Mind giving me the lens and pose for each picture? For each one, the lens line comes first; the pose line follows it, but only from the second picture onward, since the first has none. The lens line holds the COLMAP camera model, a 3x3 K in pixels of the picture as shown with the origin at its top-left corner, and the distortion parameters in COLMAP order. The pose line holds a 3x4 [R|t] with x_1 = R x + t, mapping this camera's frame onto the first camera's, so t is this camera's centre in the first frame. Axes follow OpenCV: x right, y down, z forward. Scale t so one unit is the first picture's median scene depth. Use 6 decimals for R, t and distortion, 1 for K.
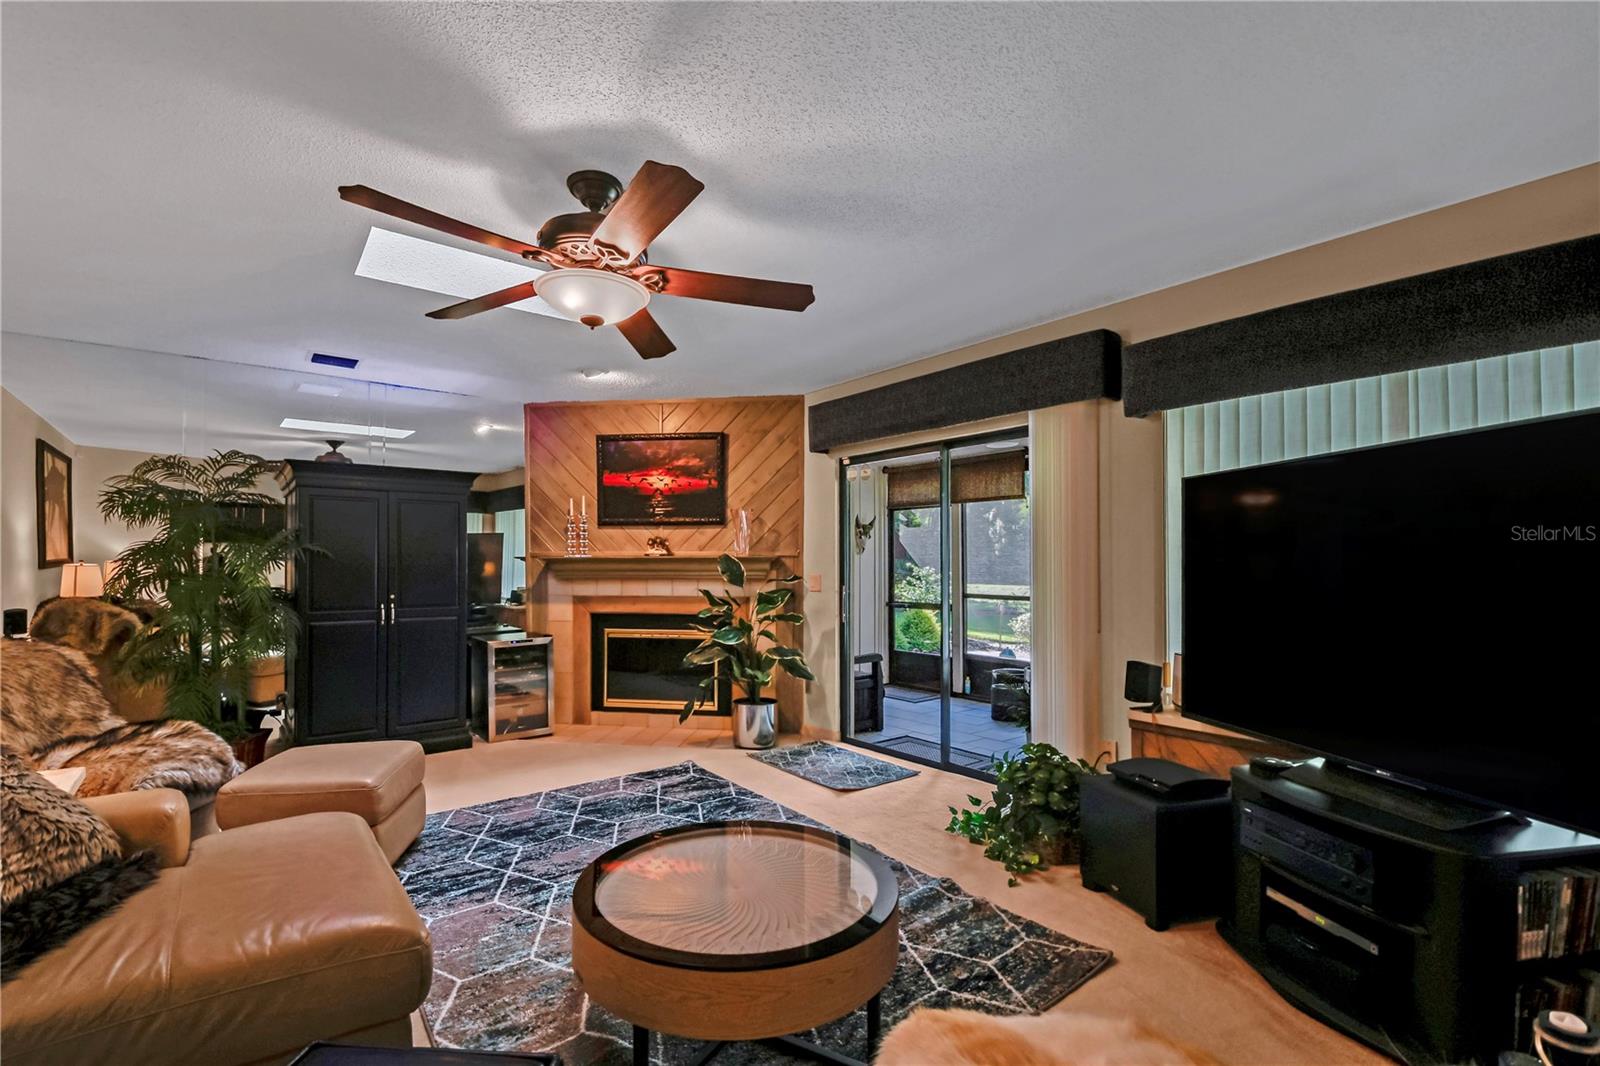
lens RADIAL K [[701.9, 0, 763.2], [0, 701.9, 552.7], [0, 0, 1]] dist [0.018705, -0.015025]
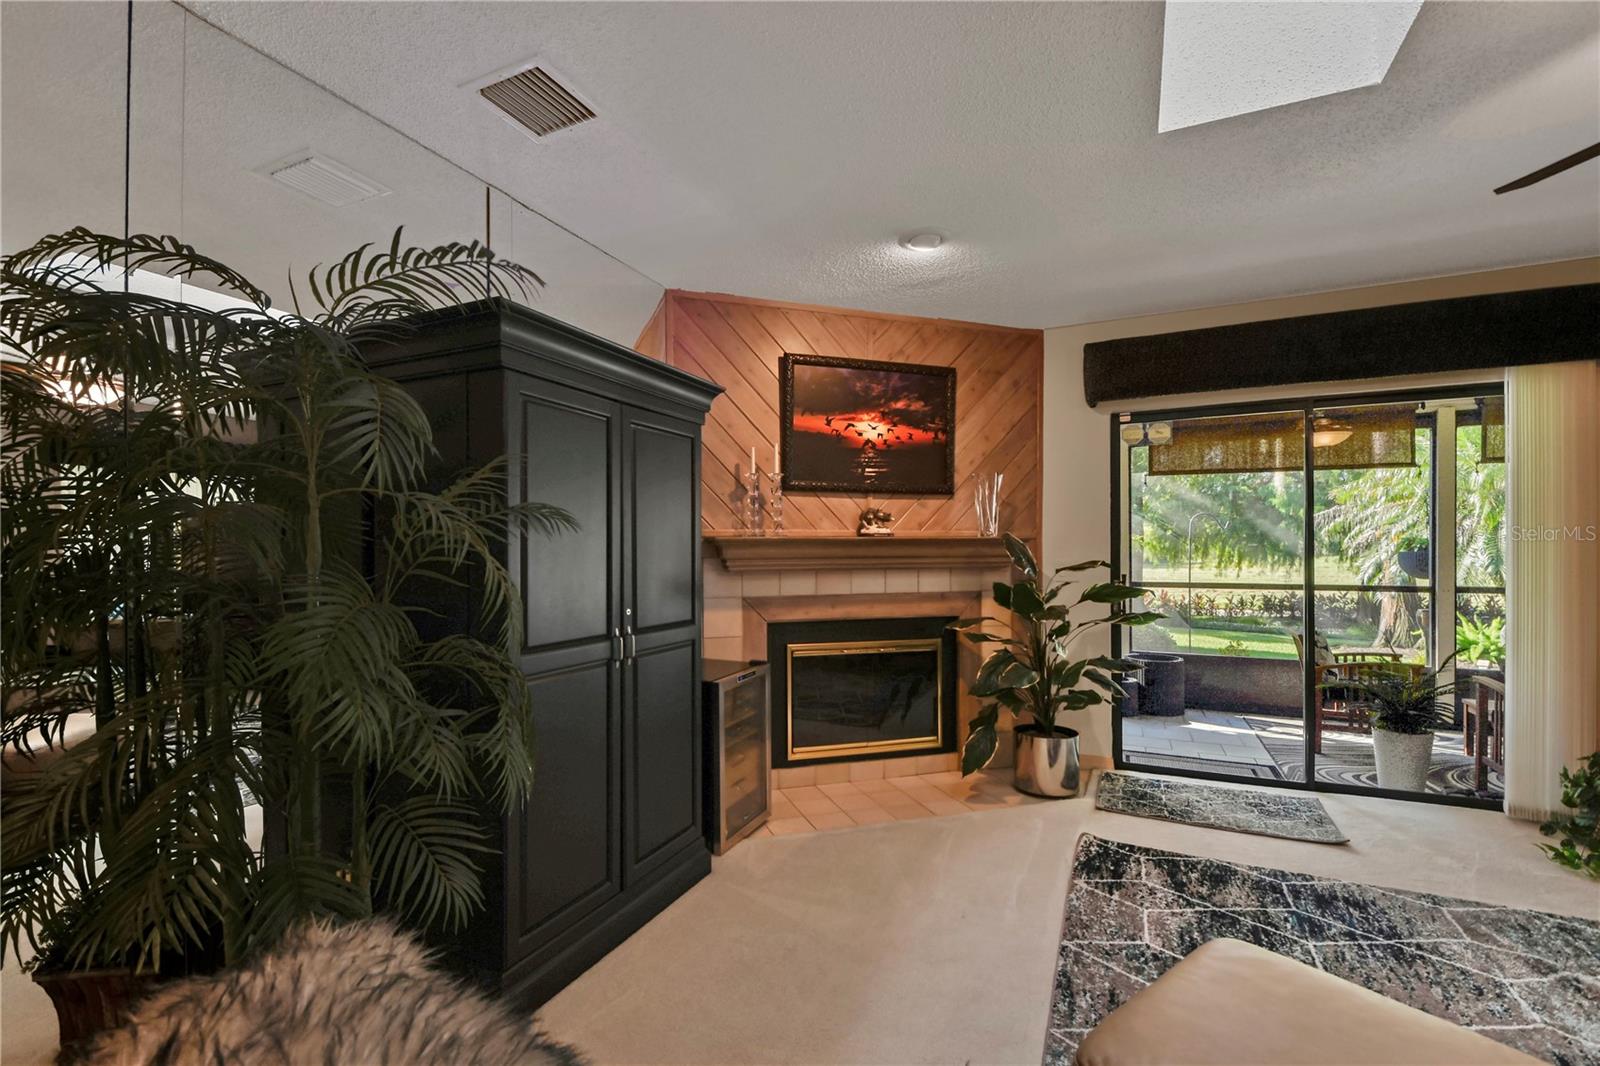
lens RADIAL K [[701.9, 0, 763.2], [0, 701.9, 552.7], [0, 0, 1]] dist [0.018705, -0.015025]
pose [[0.900324, -0.006634, 0.435169, -0.558817], [-0.001708, 0.999822, 0.018775, 0.007701], [-0.435216, -0.017647, 0.900153, 0.425021]]
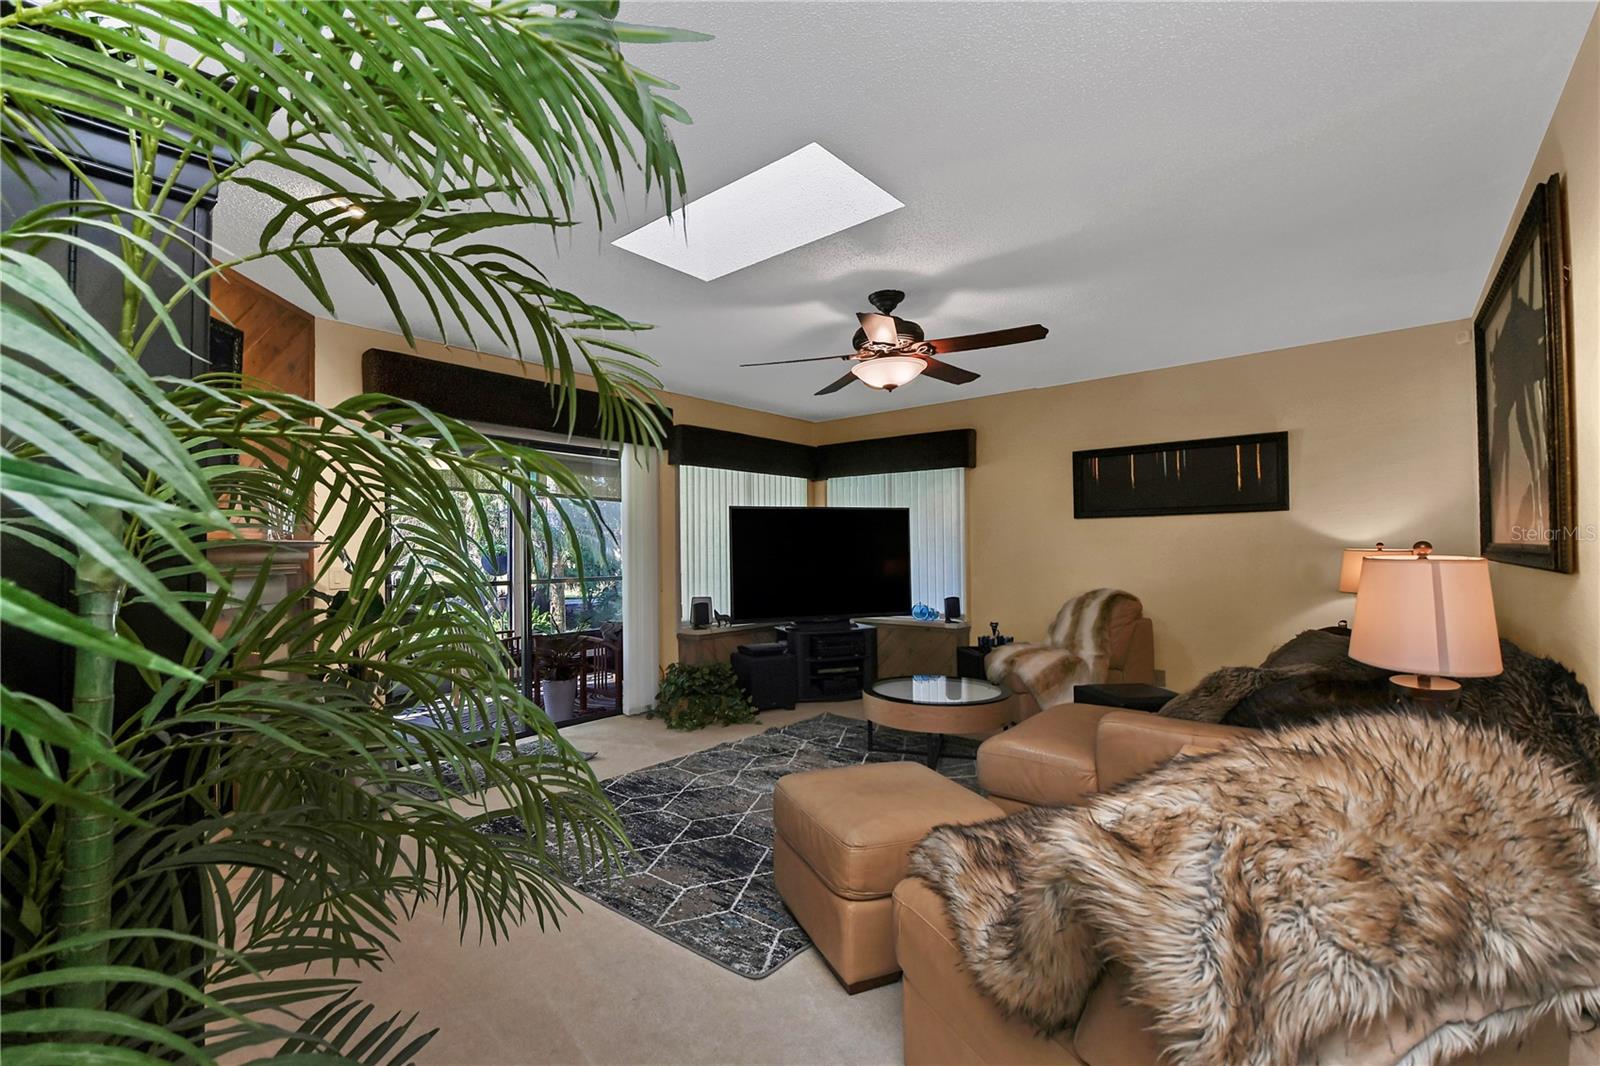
lens RADIAL K [[701.9, 0, 763.2], [0, 701.9, 552.7], [0, 0, 1]] dist [0.018705, -0.015025]
pose [[-0.202398, -0.004420, 0.979293, -0.730676], [-0.007123, 0.999970, 0.003041, 0.009344], [-0.979277, -0.006360, -0.202424, 0.691891]]
